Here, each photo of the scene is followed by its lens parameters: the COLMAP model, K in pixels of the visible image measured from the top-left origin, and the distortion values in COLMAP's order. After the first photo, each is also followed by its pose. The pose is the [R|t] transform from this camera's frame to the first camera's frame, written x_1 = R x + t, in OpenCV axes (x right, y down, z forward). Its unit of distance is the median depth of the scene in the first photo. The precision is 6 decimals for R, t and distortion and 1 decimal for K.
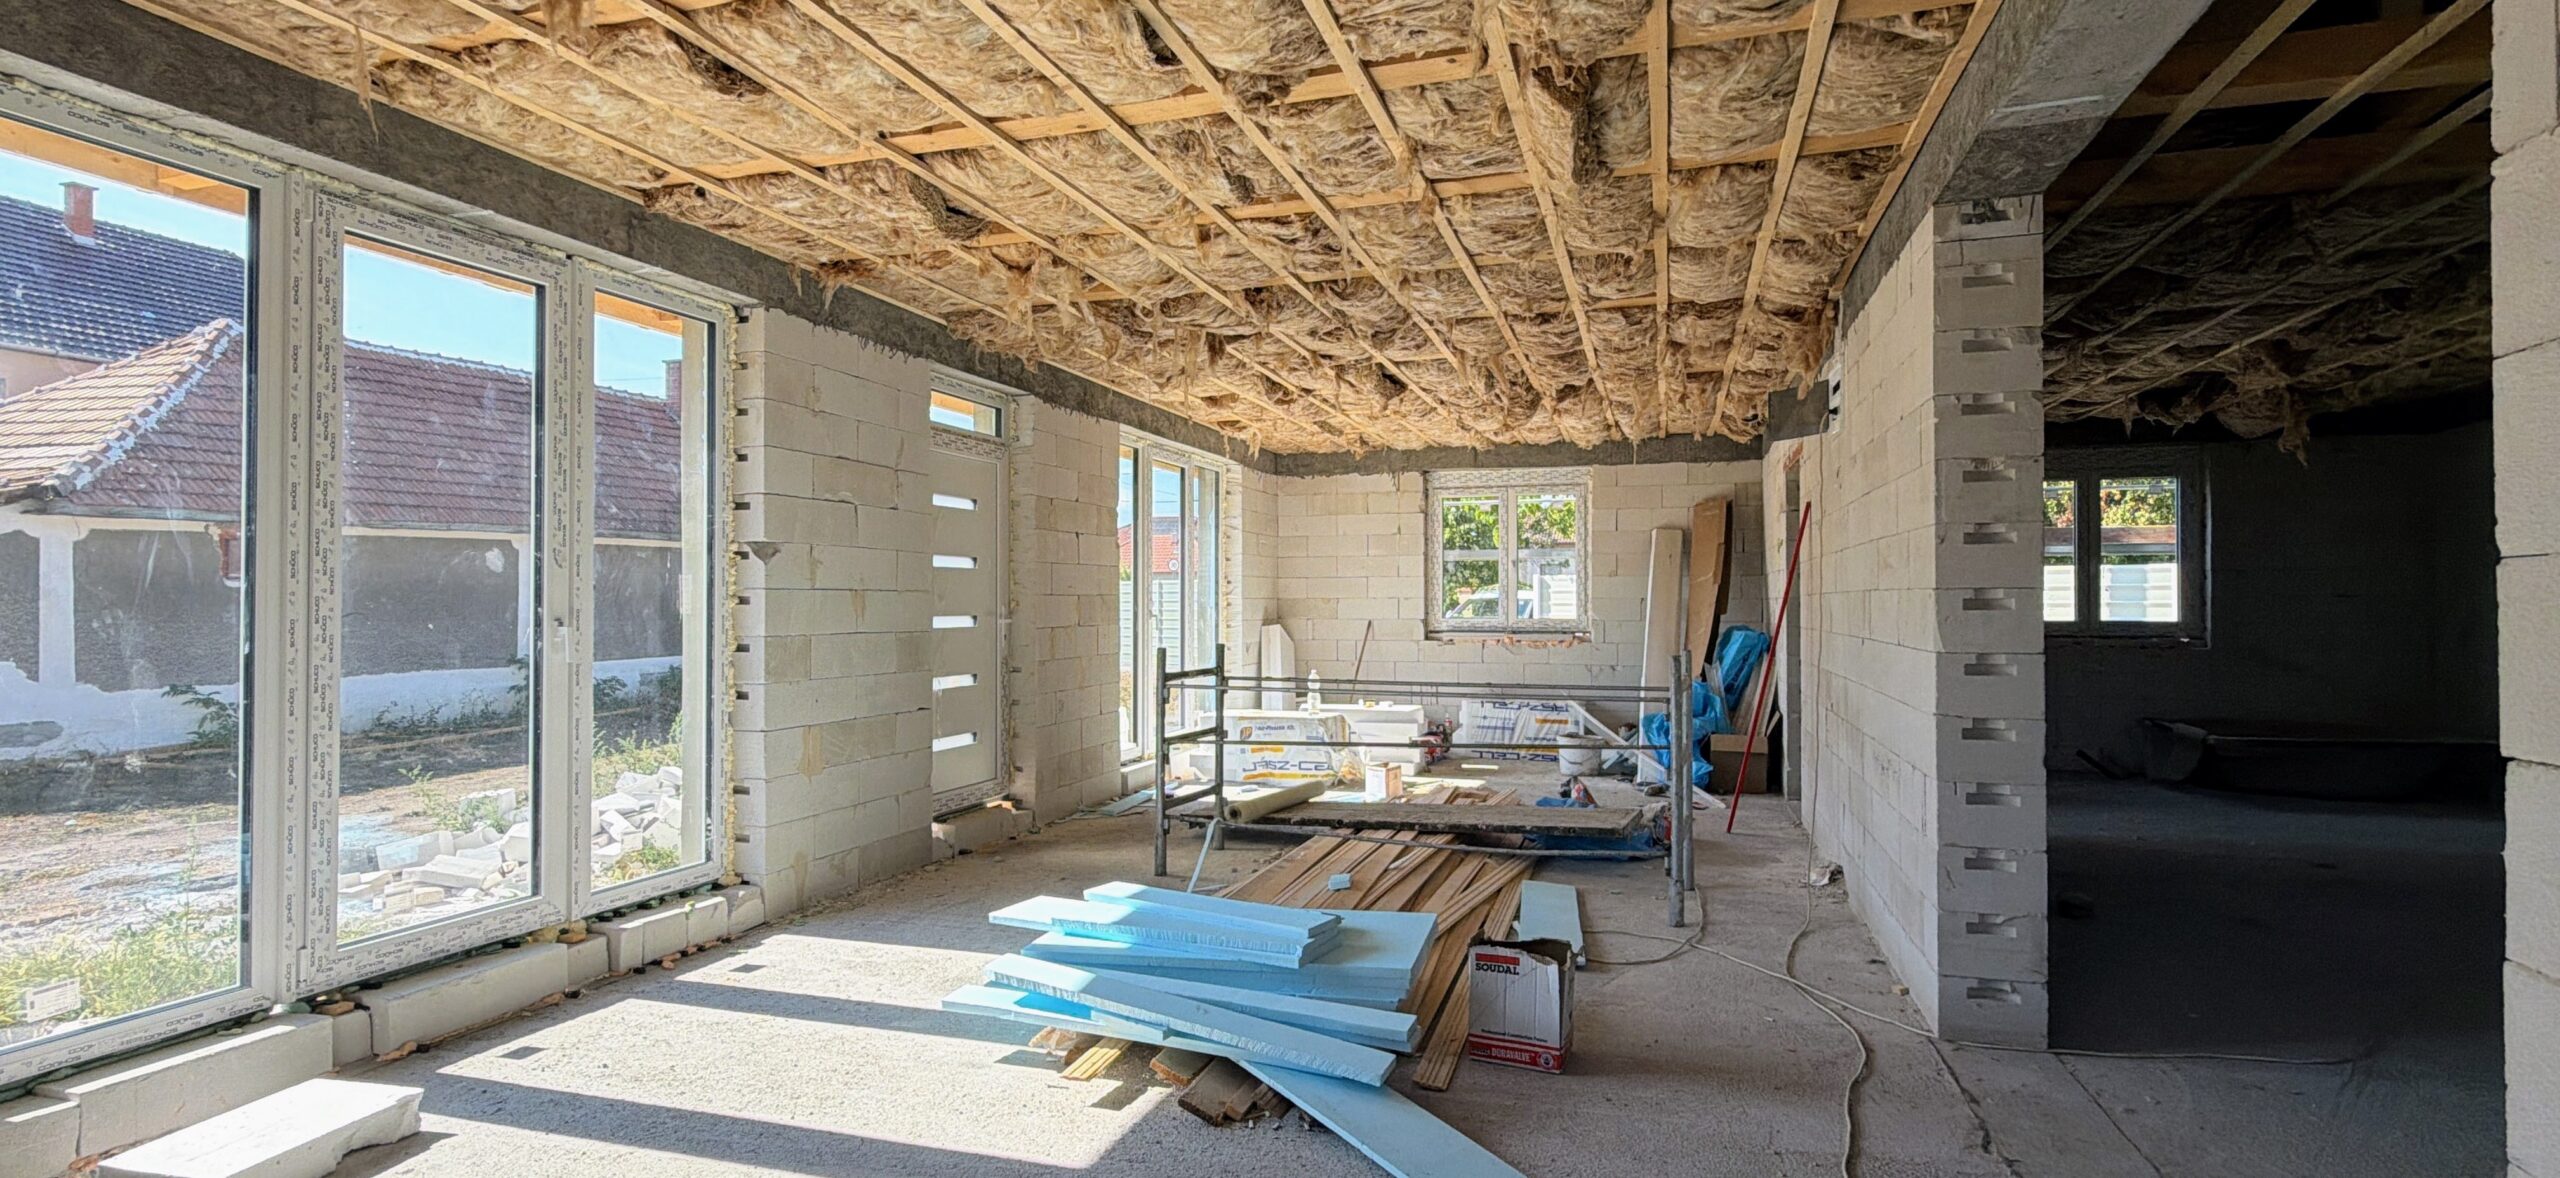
lens RADIAL K [[1162.6, 0, 1282.0], [0, 1162.6, 594.3], [0, 0, 1]] dist [0.000950, -0.000364]
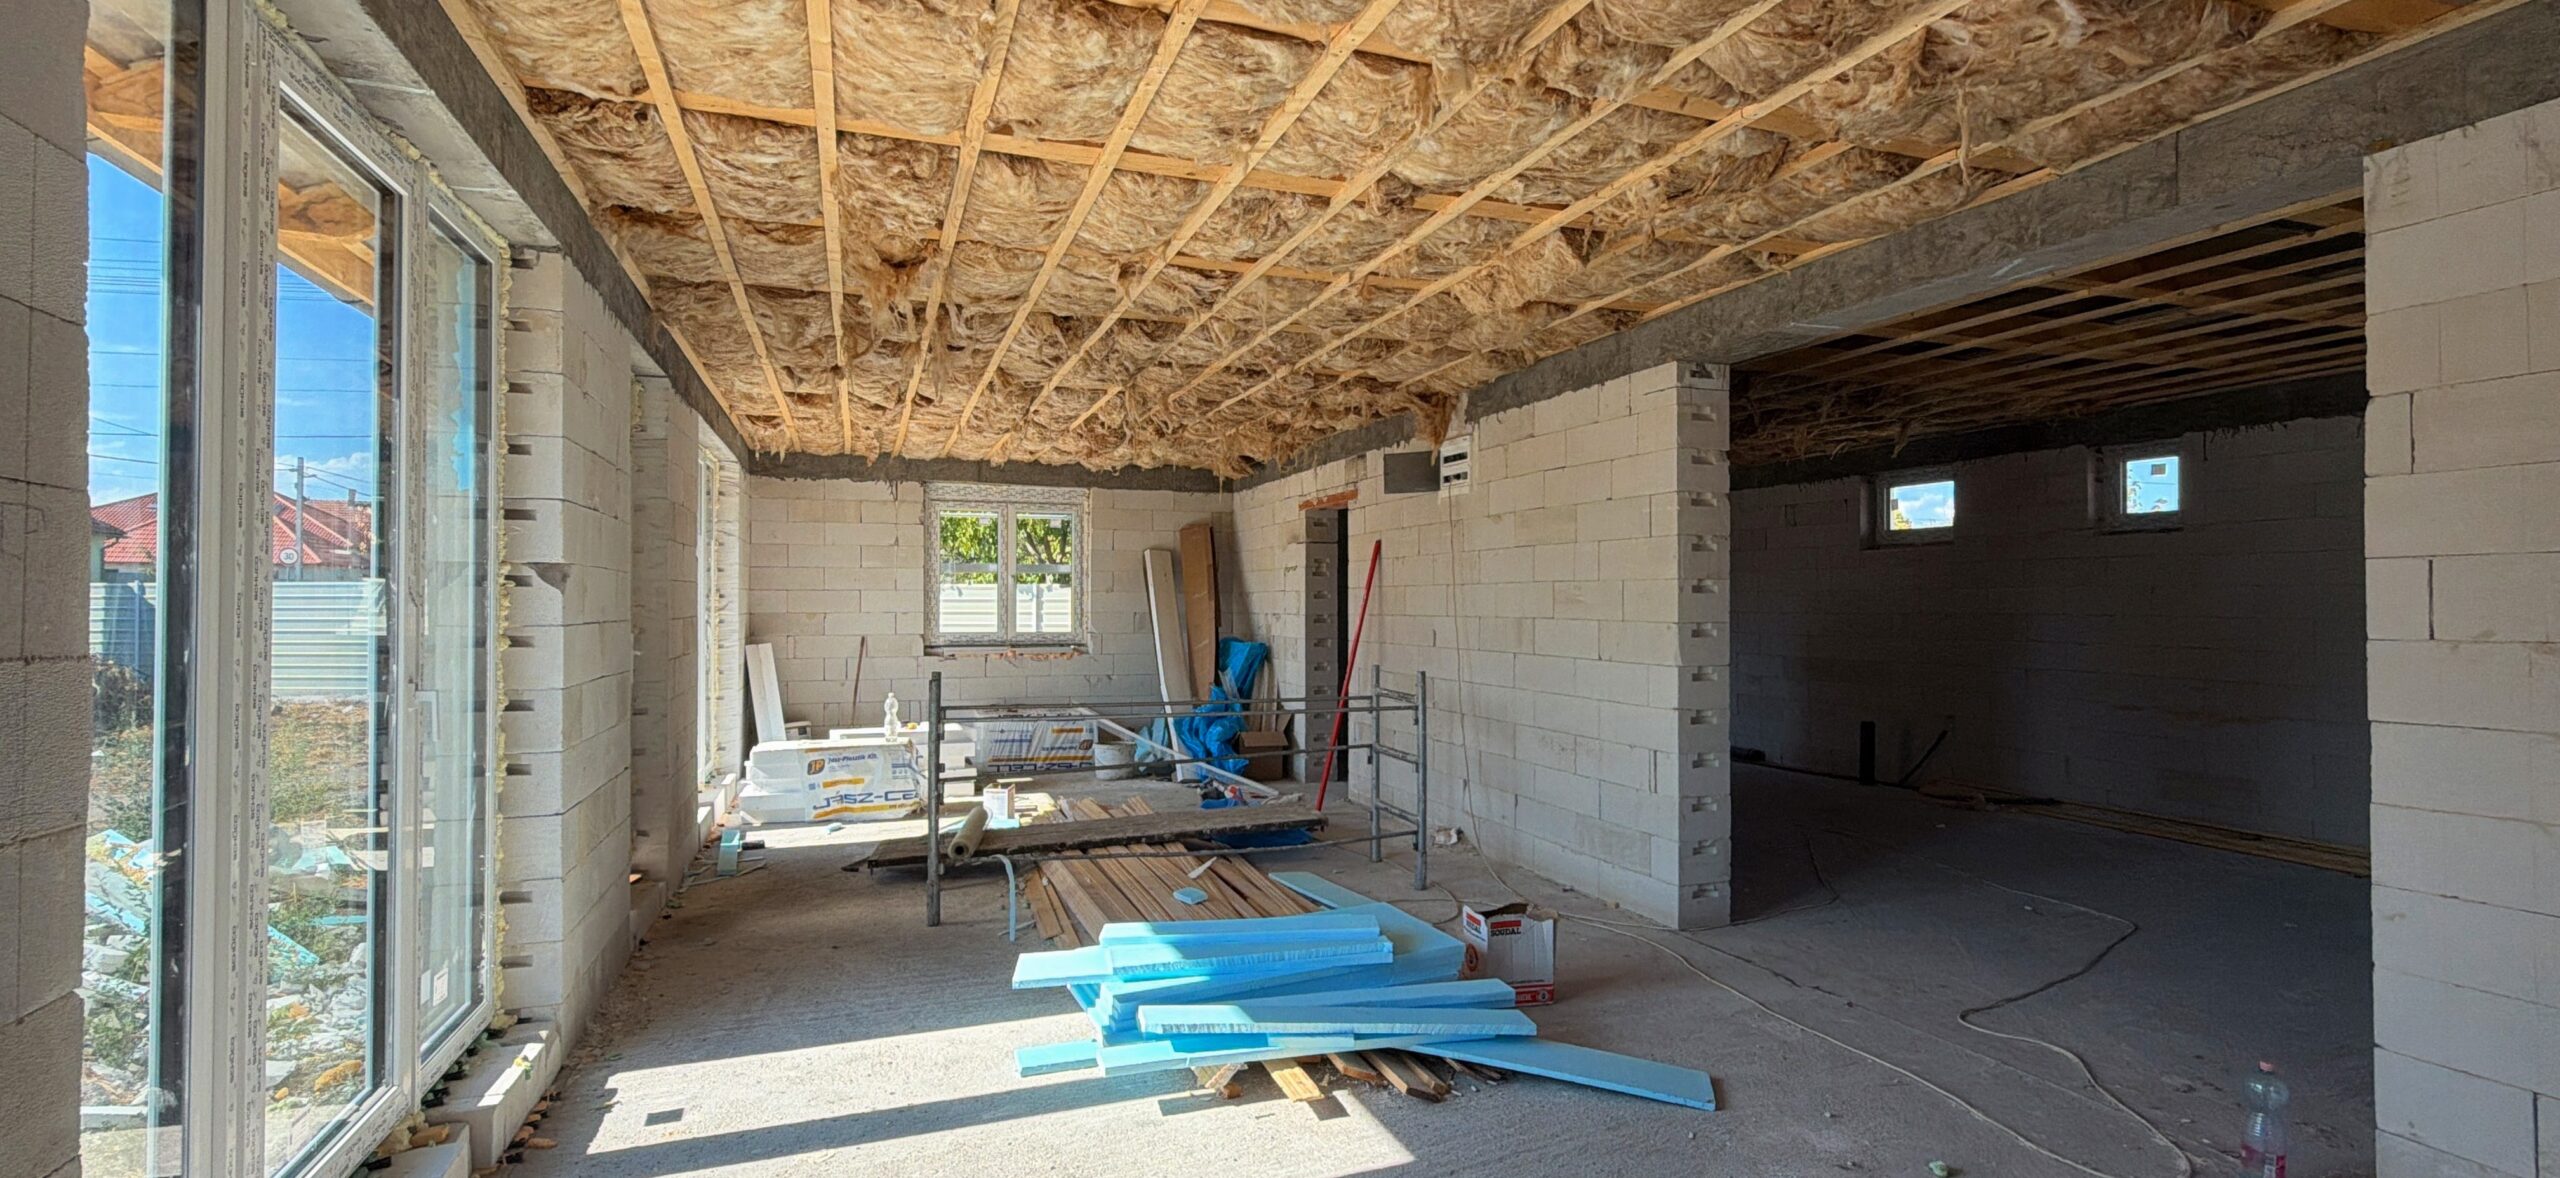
lens RADIAL K [[1162.6, 0, 1282.0], [0, 1162.6, 594.3], [0, 0, 1]] dist [0.000950, -0.000364]
pose [[0.786517, 0.005457, 0.617544, -0.572294], [-0.005519, 0.999983, -0.001807, -0.027777], [-0.617544, -0.001987, 0.786534, 0.121477]]
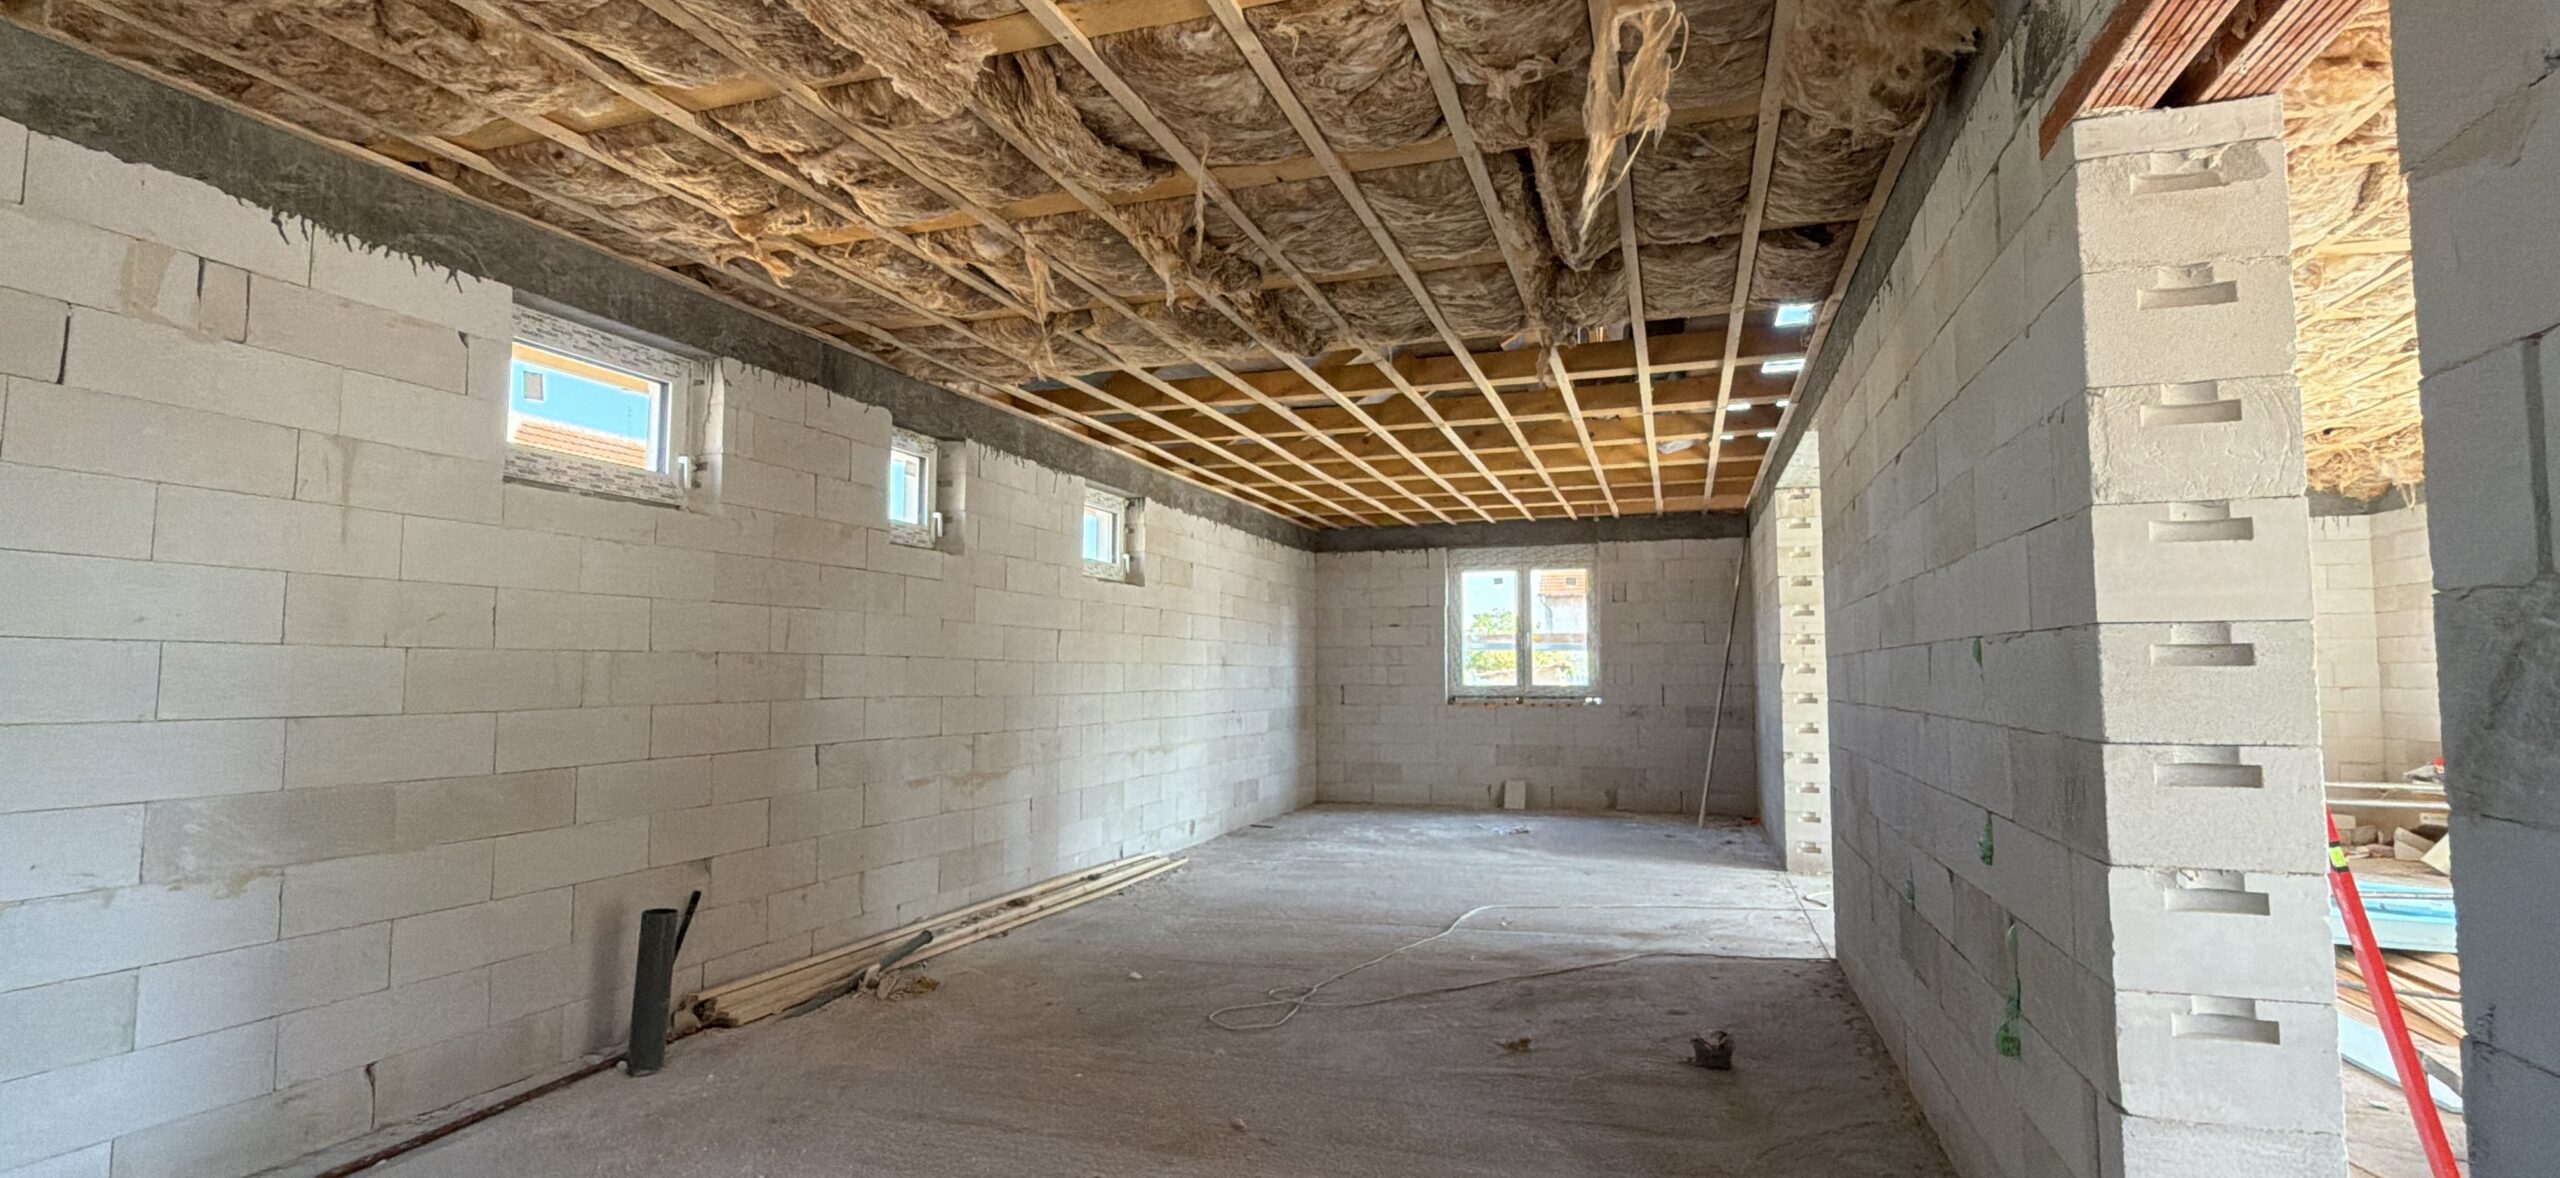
lens RADIAL K [[1162.6, 0, 1282.0], [0, 1162.6, 594.3], [0, 0, 1]] dist [0.000950, -0.000364]
pose [[-0.999919, -0.000169, 0.012765, 1.076539], [-0.001222, 0.996591, -0.082493, 0.028715], [-0.012708, -0.082502, -0.996510, 2.004557]]
